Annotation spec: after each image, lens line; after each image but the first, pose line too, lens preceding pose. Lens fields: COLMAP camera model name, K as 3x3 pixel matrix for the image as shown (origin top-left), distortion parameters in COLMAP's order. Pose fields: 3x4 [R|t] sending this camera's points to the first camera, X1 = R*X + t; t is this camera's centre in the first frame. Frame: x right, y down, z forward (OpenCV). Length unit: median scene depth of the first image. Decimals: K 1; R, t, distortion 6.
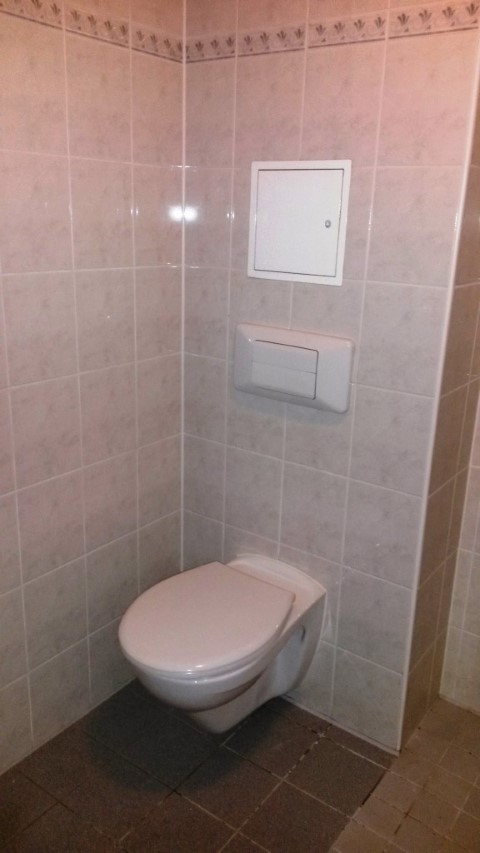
lens RADIAL K [[690.2, 0, 240.0], [0, 690.2, 426.5], [0, 0, 1]] dist [0.096038, -0.143777]
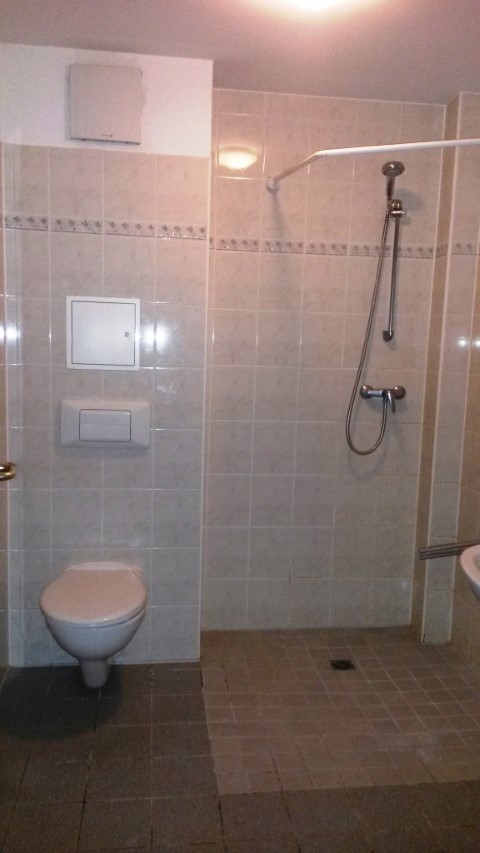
lens RADIAL K [[690.2, 0, 240.0], [0, 690.2, 426.5], [0, 0, 1]] dist [0.096038, -0.143777]
pose [[0.732071, -0.094325, 0.674666, -0.776132], [0.191635, 0.978889, -0.071082, 0.087246], [-0.653718, 0.181326, 0.734692, -0.330636]]
